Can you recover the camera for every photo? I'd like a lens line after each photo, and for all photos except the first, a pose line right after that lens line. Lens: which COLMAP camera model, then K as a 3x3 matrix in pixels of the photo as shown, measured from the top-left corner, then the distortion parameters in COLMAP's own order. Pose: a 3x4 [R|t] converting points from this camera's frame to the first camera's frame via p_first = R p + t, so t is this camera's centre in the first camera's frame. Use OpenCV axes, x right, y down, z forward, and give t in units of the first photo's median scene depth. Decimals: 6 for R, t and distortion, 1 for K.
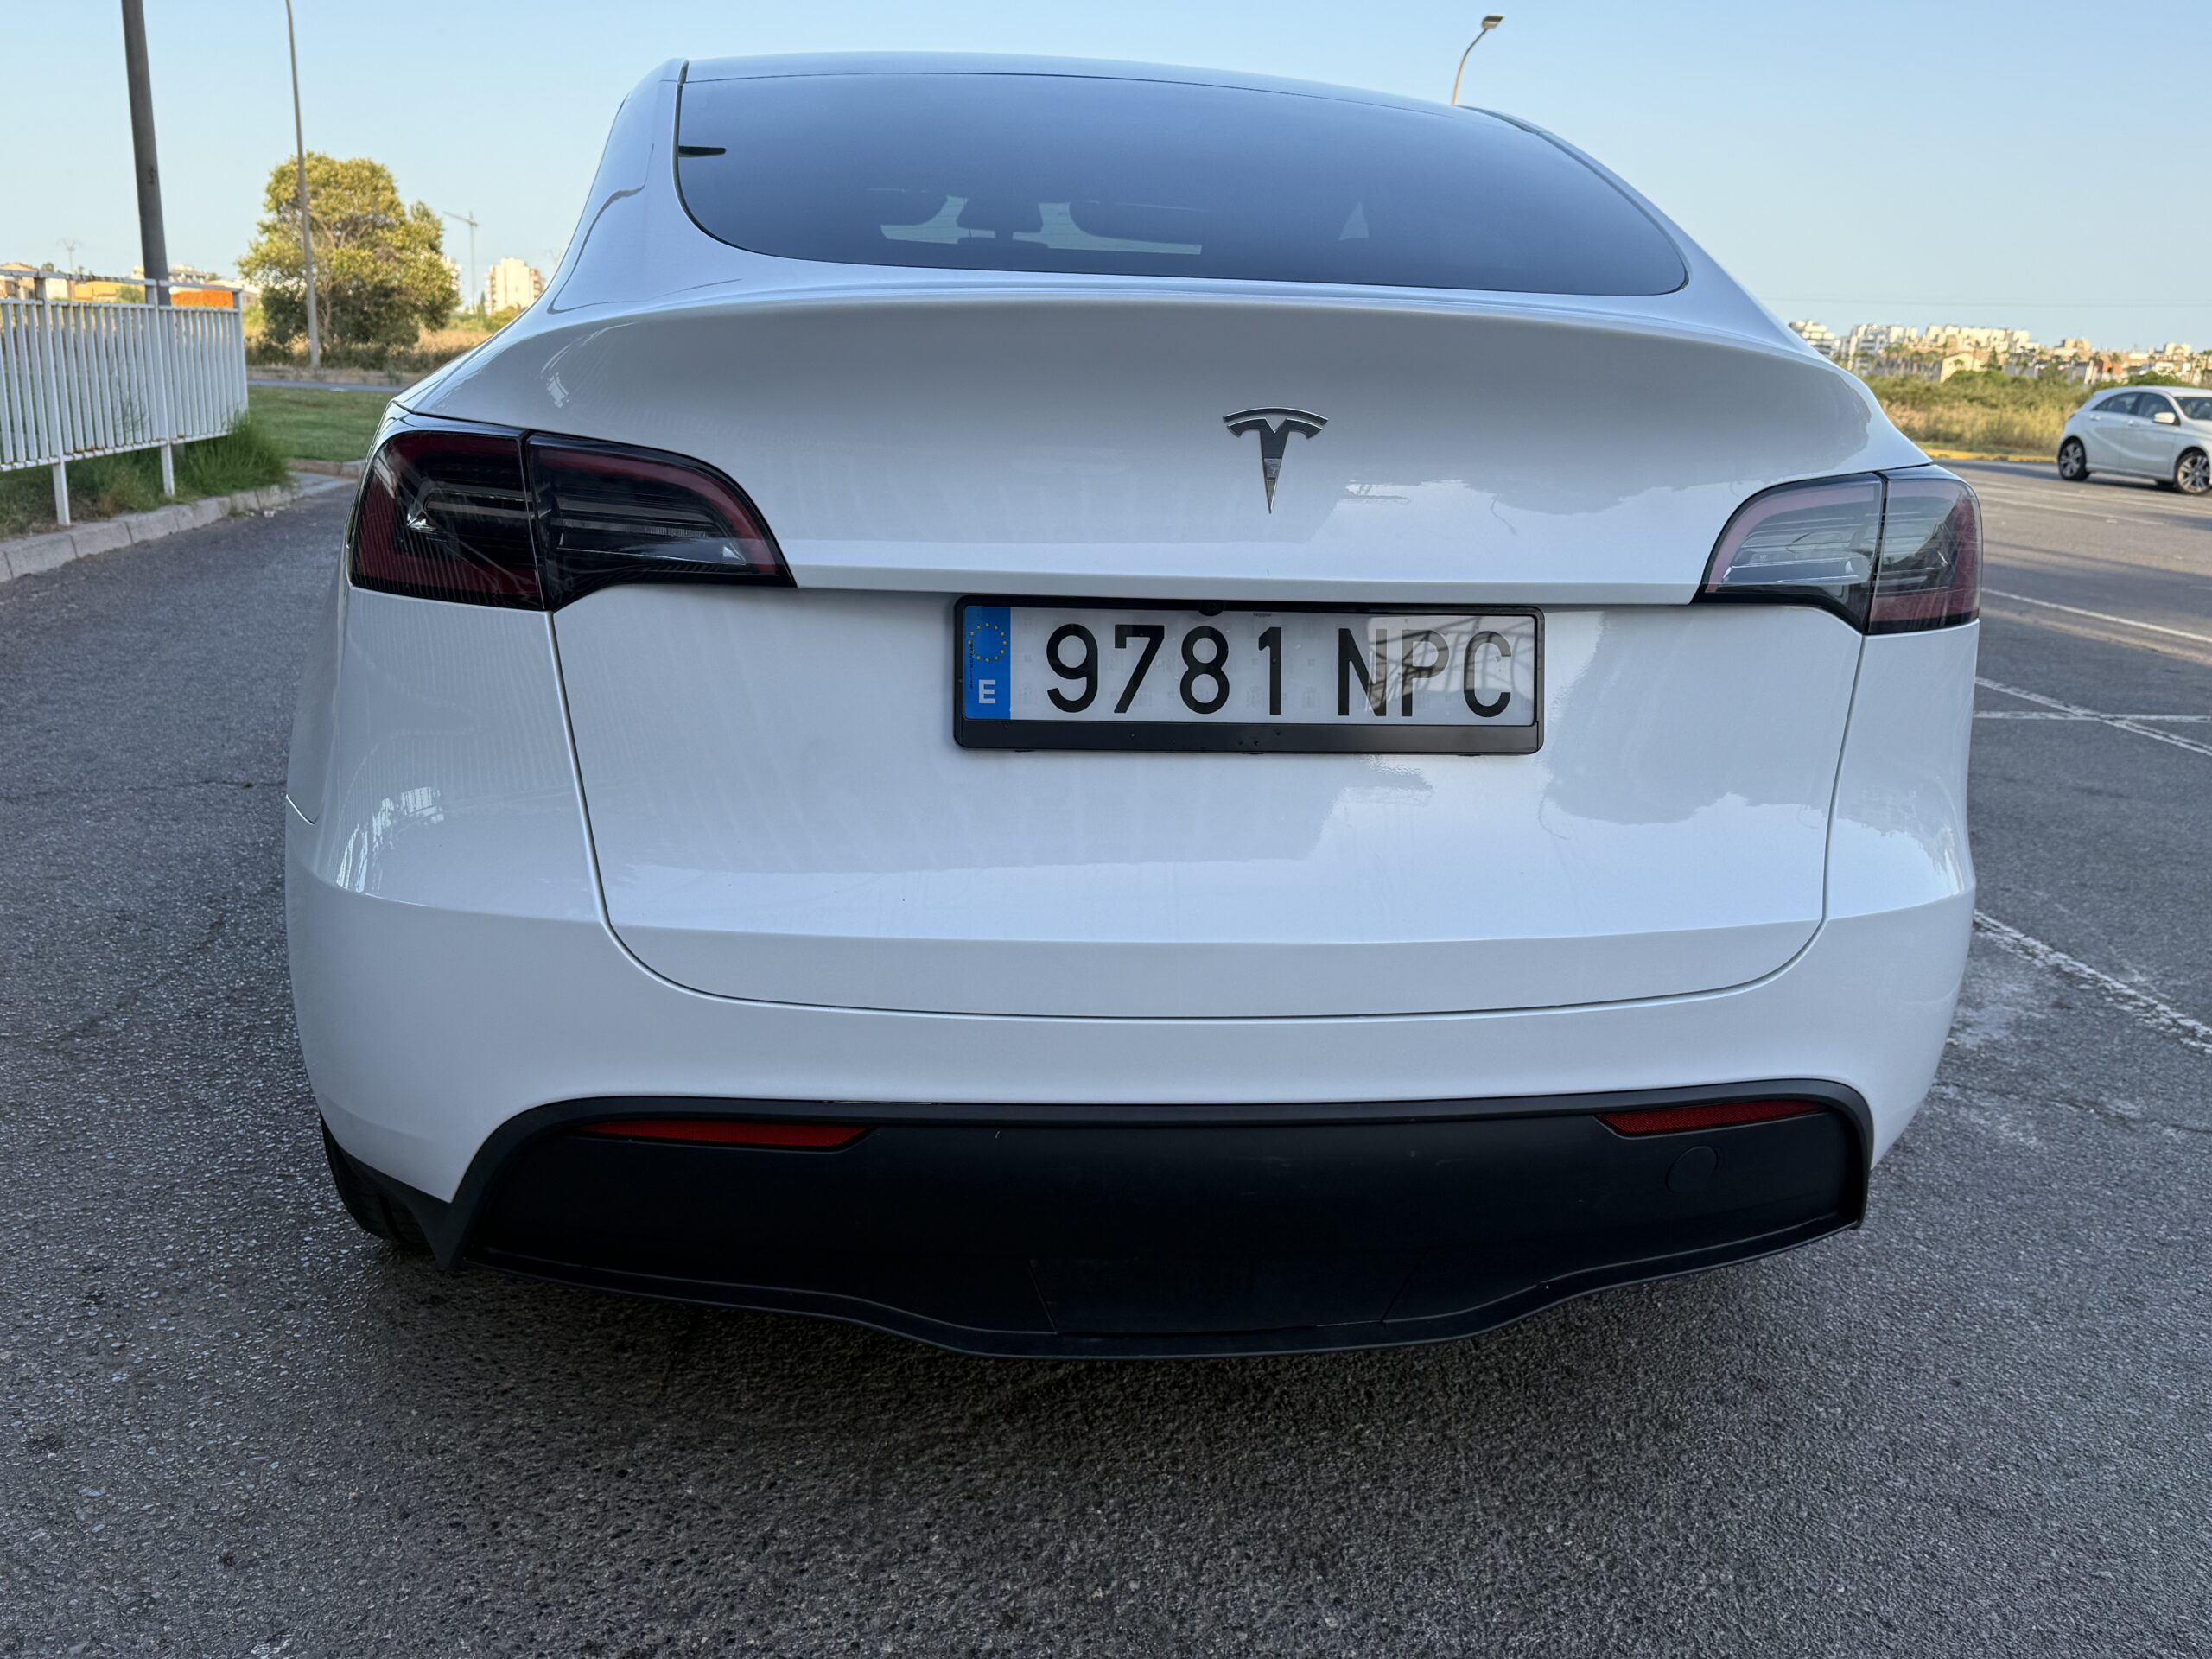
lens RADIAL K [[1966.9, 0, 1118.1], [0, 1966.9, 836.0], [0, 0, 1]] dist [0.024089, -0.003954]
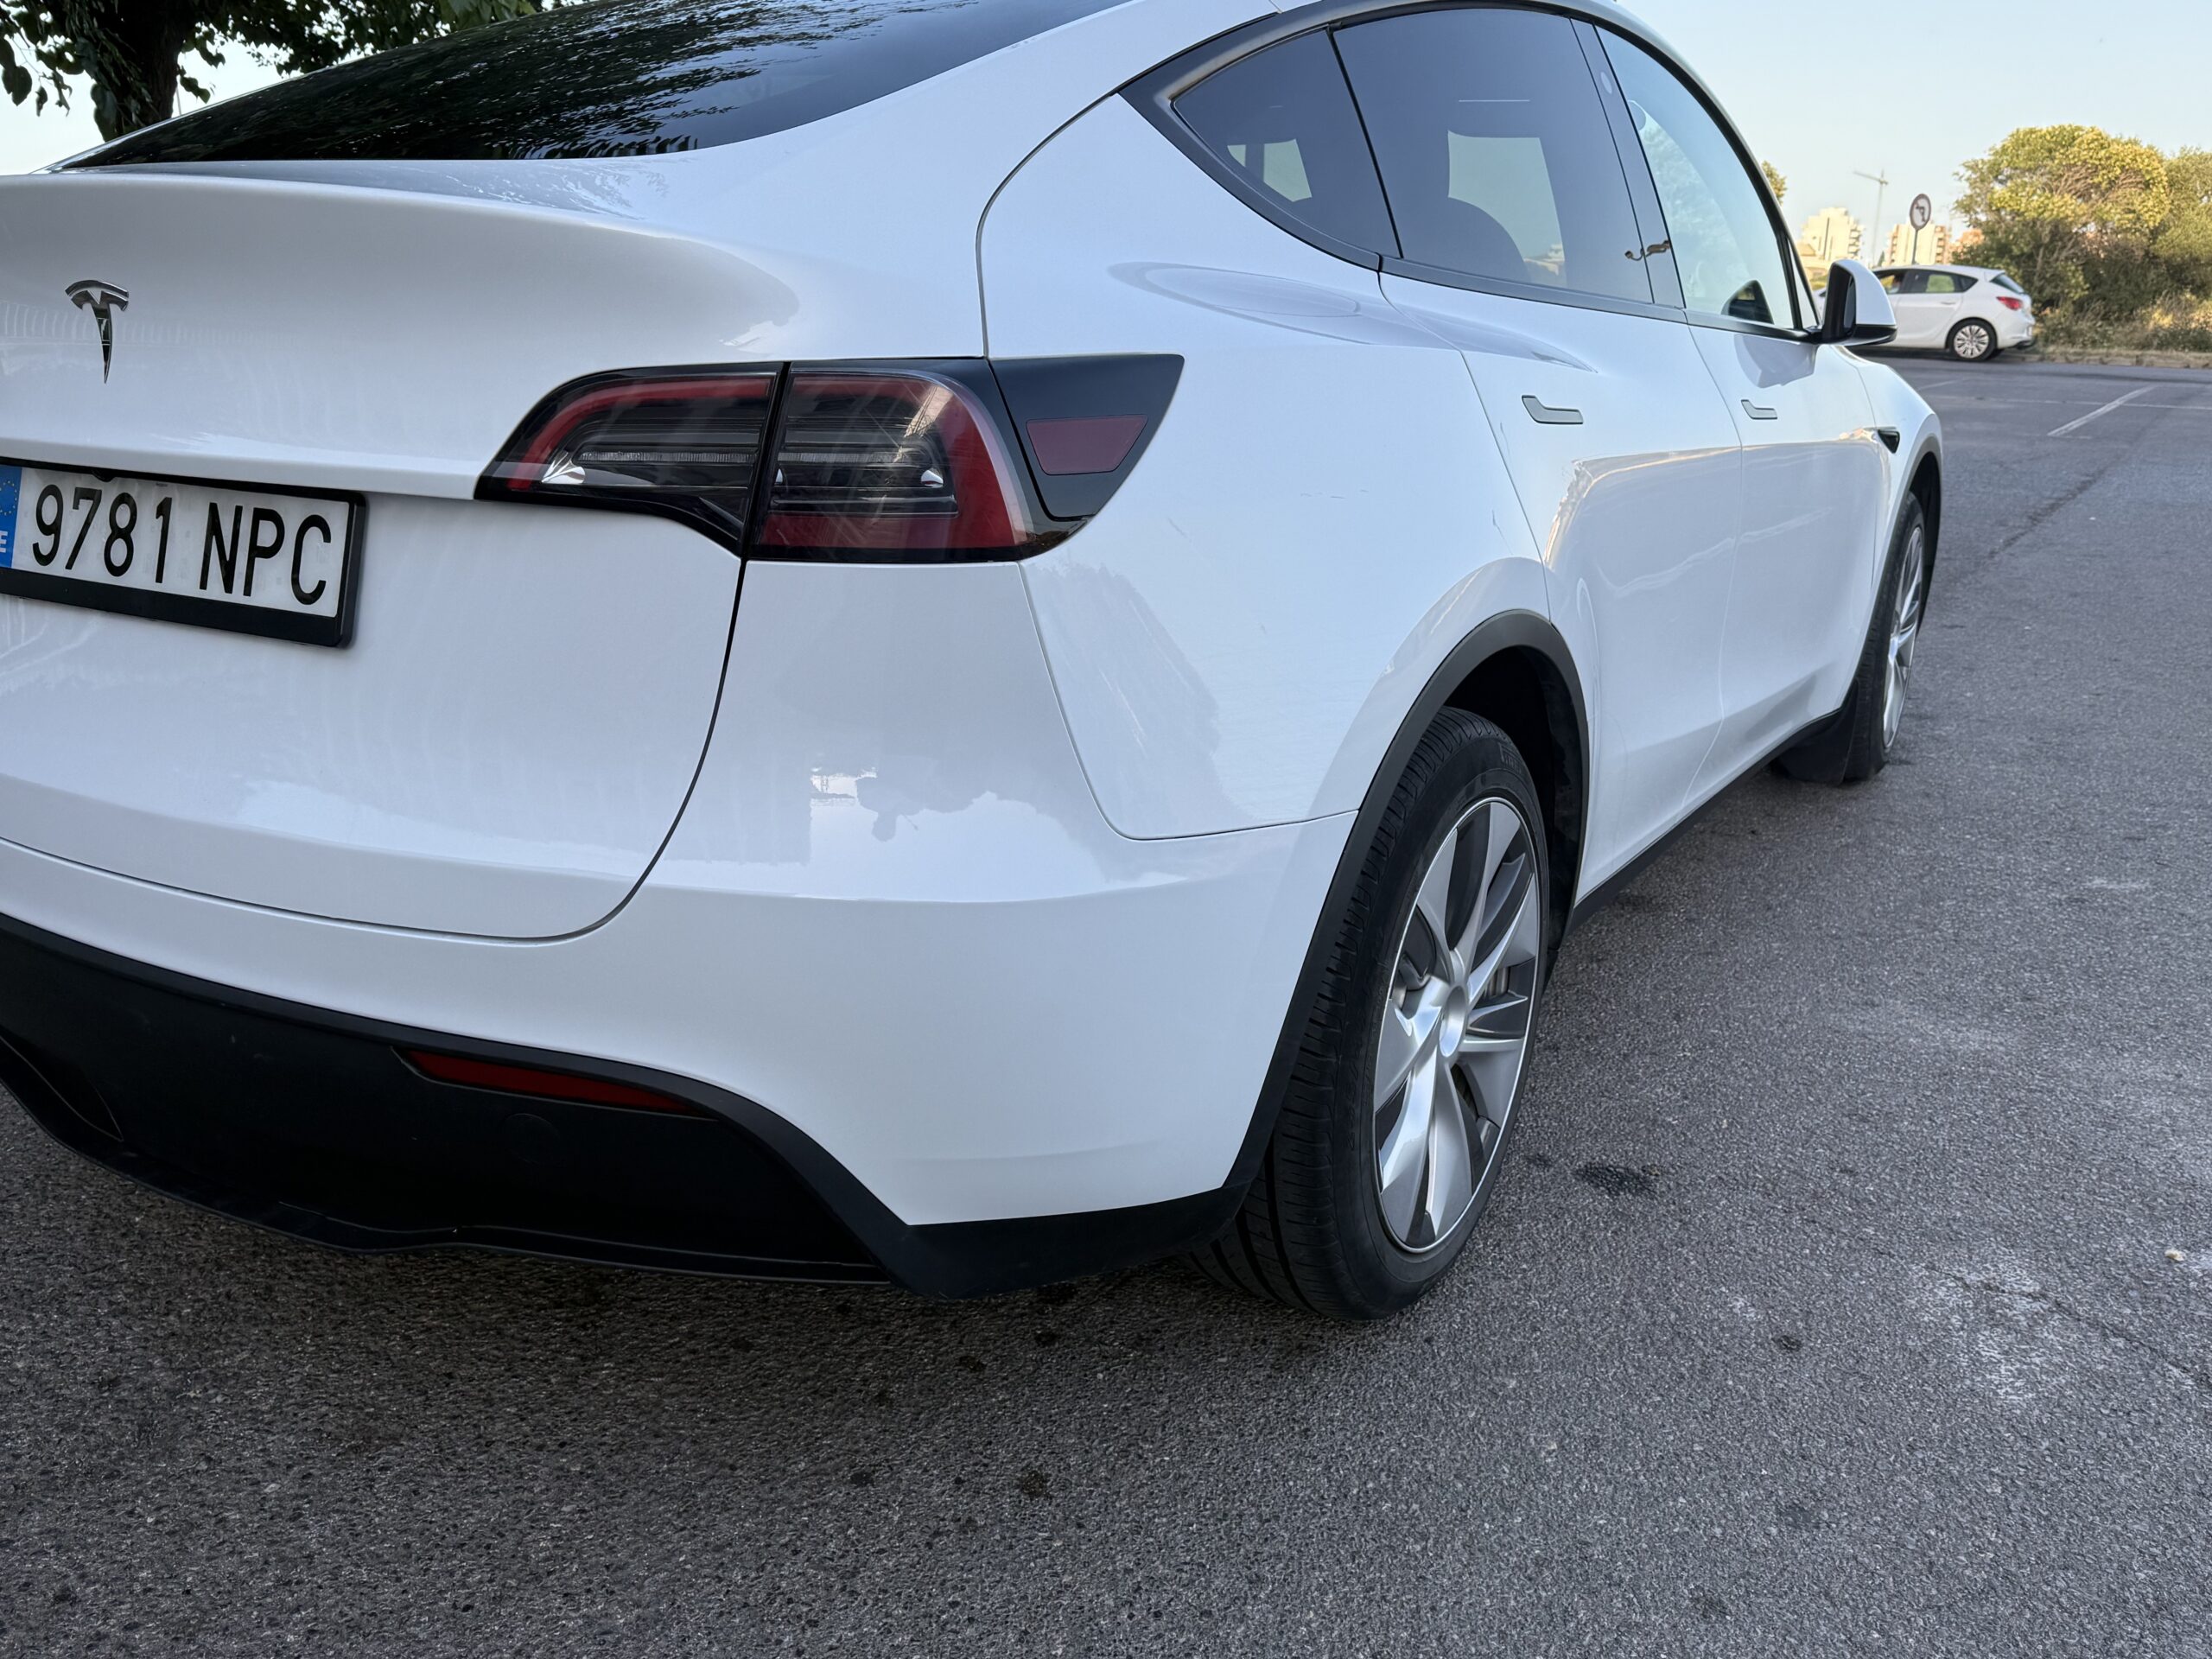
lens RADIAL K [[1966.9, 0, 1111.1], [0, 1966.9, 826.9], [0, 0, 1]] dist [0.024089, -0.003954]
pose [[0.770871, 0.145248, -0.620210, 1.128417], [-0.137827, 0.988624, 0.060220, -0.066446], [0.621902, 0.039060, 0.782121, 0.503749]]
